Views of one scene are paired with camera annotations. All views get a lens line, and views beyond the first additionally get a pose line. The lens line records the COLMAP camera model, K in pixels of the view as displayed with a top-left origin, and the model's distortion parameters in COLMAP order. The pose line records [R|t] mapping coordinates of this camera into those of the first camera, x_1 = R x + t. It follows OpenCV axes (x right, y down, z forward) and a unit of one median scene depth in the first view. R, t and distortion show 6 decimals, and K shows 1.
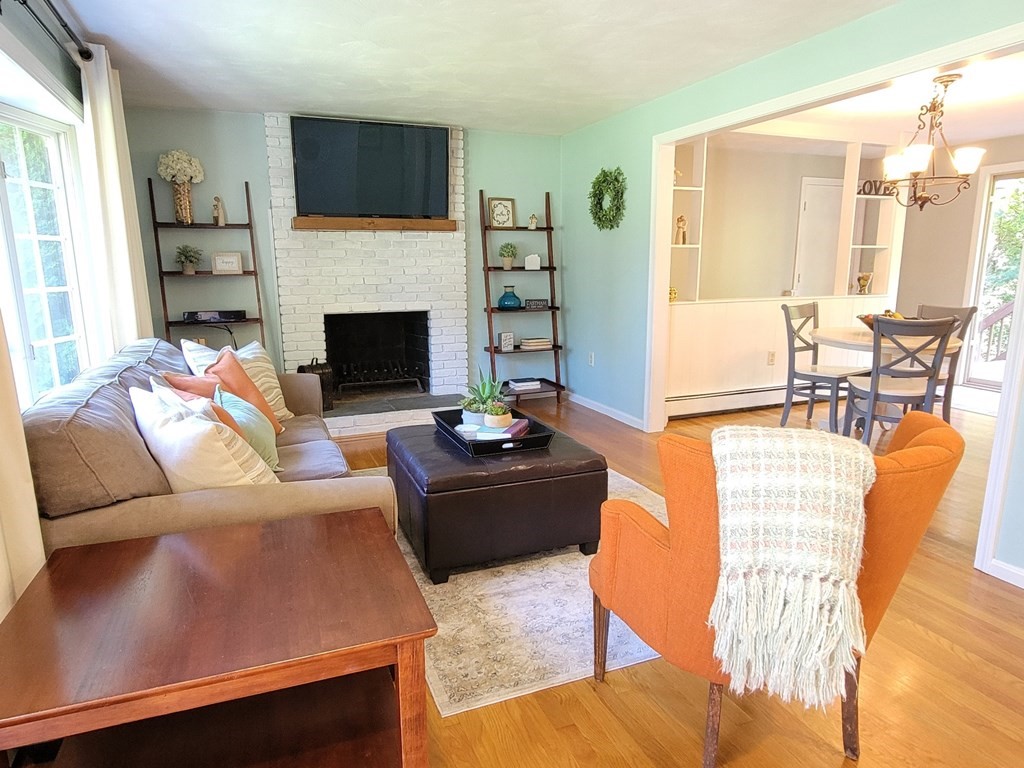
lens RADIAL K [[579.6, 0, 501.0], [0, 579.6, 390.0], [0, 0, 1]] dist [0.003840, -0.003416]
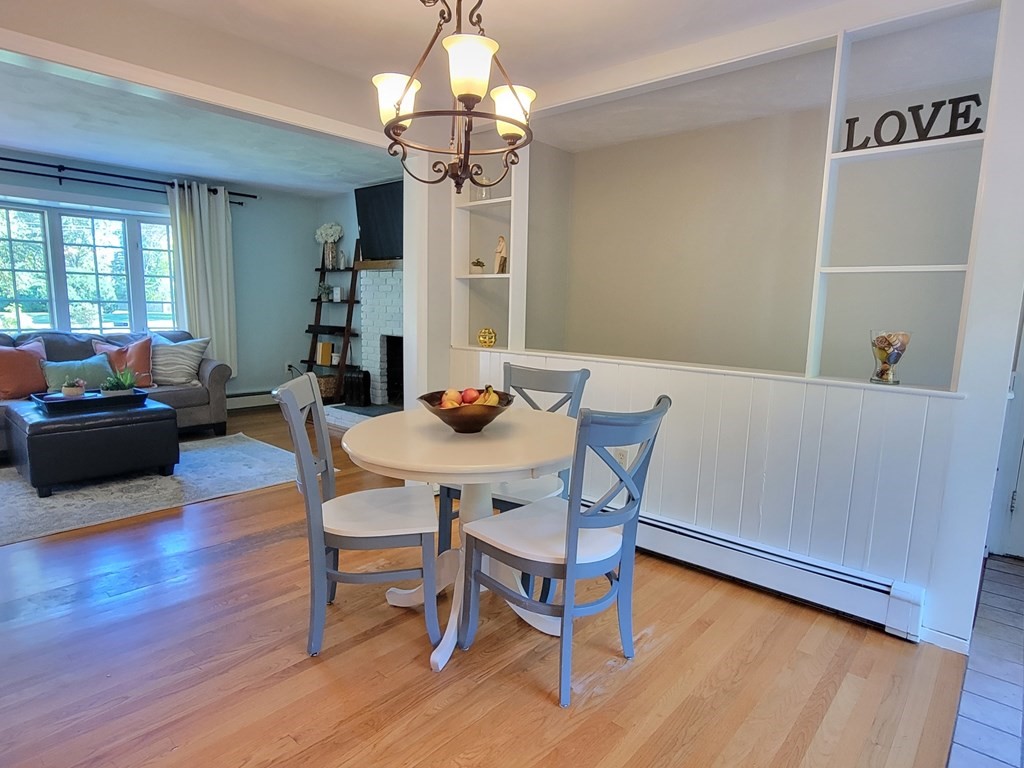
lens RADIAL K [[579.6, 0, 500.4], [0, 579.6, 398.0], [0, 0, 1]] dist [0.003840, -0.003416]
pose [[0.412077, 0.171799, -0.894806, 0.942274], [-0.207674, 0.973923, 0.091351, -0.155634], [0.887166, 0.148185, 0.437009, 0.640506]]
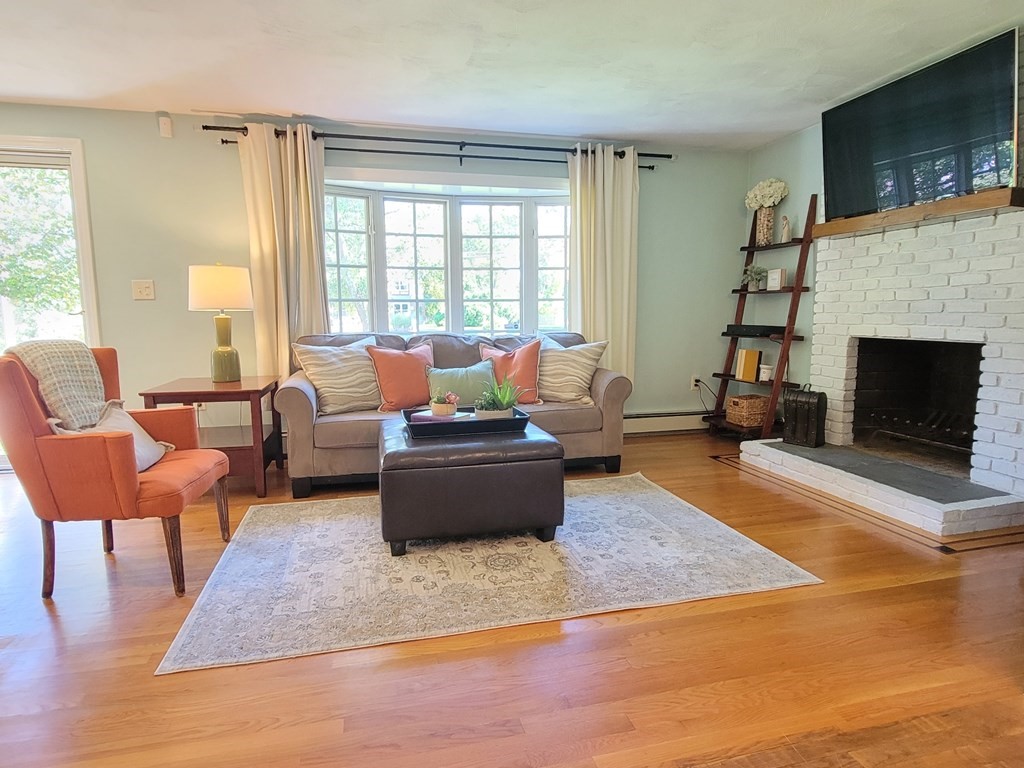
lens RADIAL K [[579.6, 0, 514.8], [0, 579.6, 394.3], [0, 0, 1]] dist [0.003840, -0.003416]
pose [[-0.162485, 0.154351, -0.974564, 0.560923], [-0.181419, 0.966178, 0.183270, -0.107433], [0.969890, 0.206583, -0.128987, 0.611382]]
